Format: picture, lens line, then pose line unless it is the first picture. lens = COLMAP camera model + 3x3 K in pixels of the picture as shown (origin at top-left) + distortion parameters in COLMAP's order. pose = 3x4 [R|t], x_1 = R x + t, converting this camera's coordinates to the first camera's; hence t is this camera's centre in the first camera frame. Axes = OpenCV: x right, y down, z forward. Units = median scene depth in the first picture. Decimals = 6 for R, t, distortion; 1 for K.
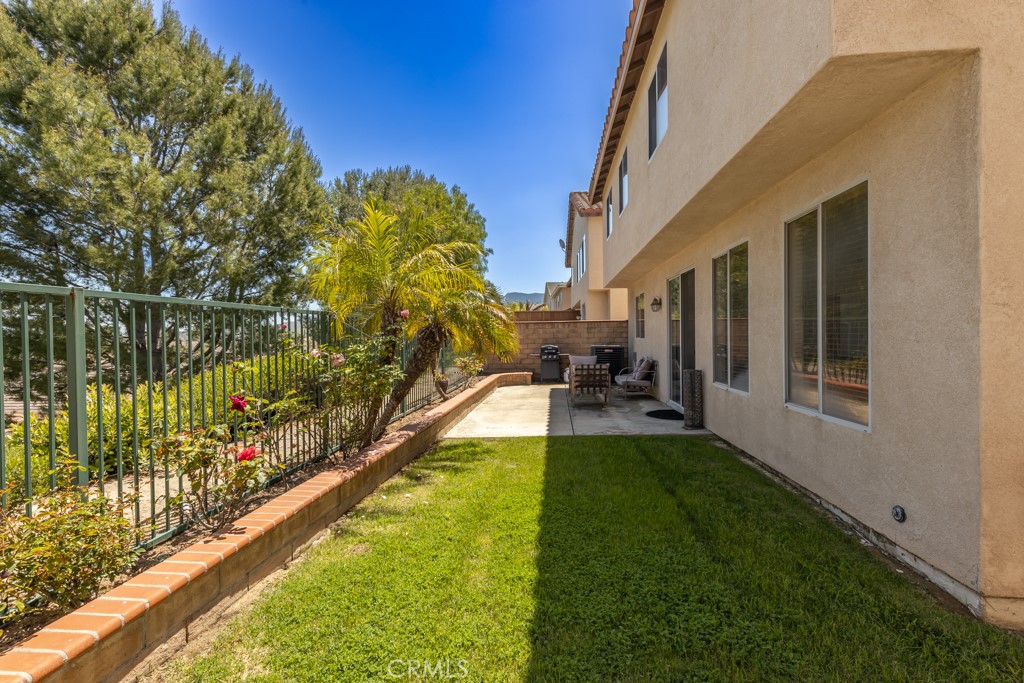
lens RADIAL K [[443.2, 0, 517.1], [0, 443.2, 342.0], [0, 0, 1]] dist [-0.001730, -0.000047]
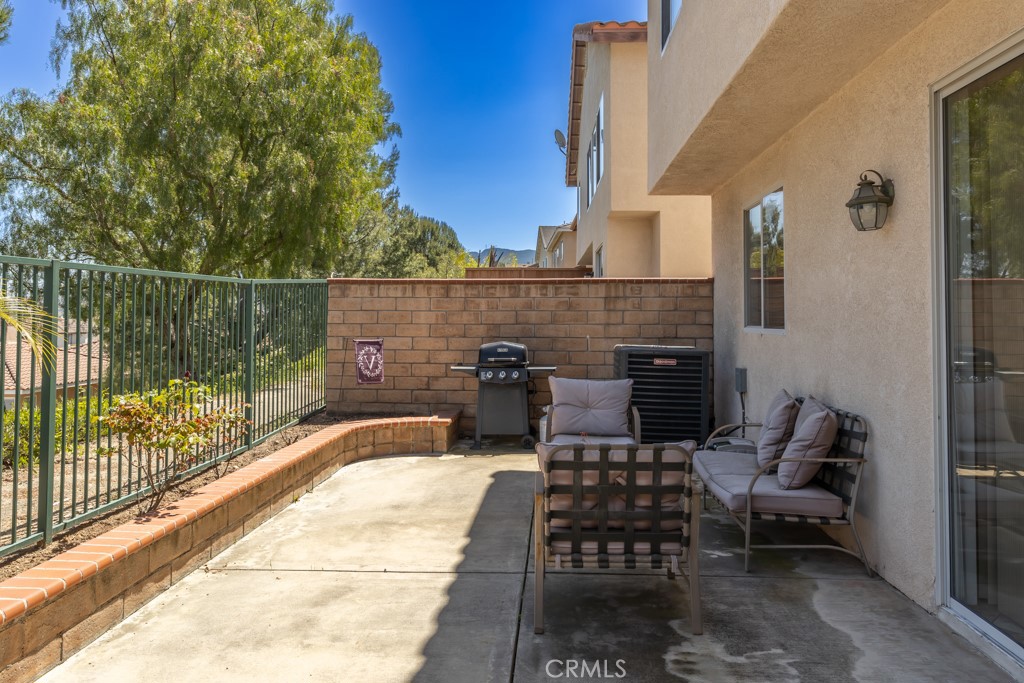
lens RADIAL K [[683.3, 0, 513.1], [0, 683.3, 333.0], [0, 0, 1]] dist [0.006601, 0.001318]
pose [[0.999677, 0.013543, 0.021513, 0.070678], [-0.013799, 0.999835, 0.011781, -0.007697], [-0.021350, -0.012074, 0.999699, 0.436685]]
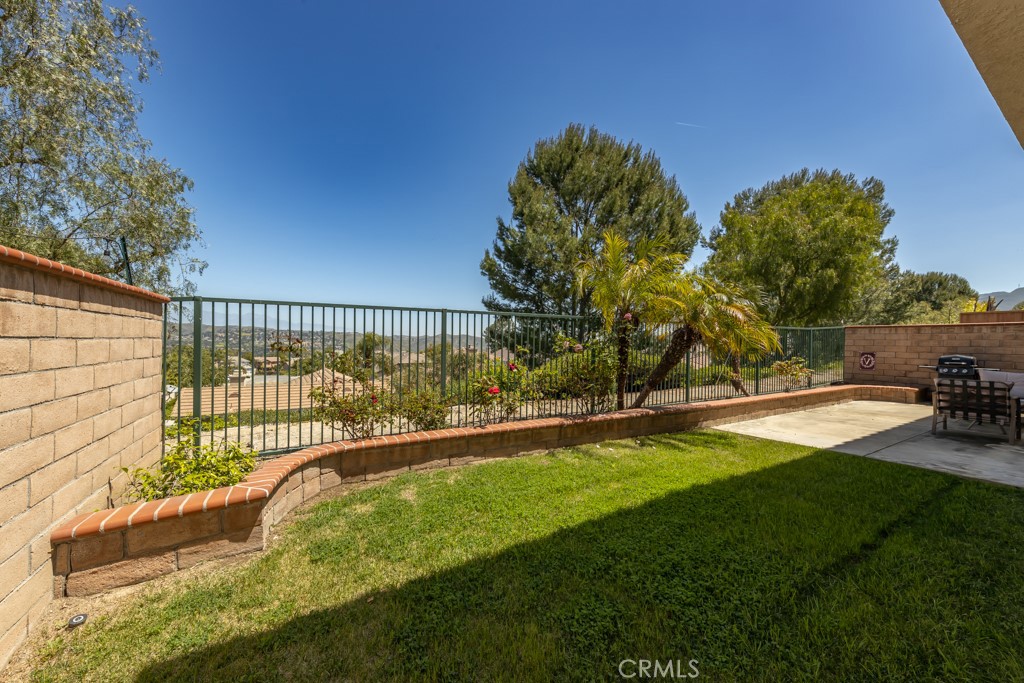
lens RADIAL K [[374.8, 0, 518.7], [0, 374.8, 341.6], [0, 0, 1]] dist [0.003388, 0.000116]
pose [[0.586934, 0.018389, -0.809426, 0.155976], [-0.030816, 0.999525, 0.000362, 0.006710], [0.809048, 0.024731, 0.587222, 0.025097]]
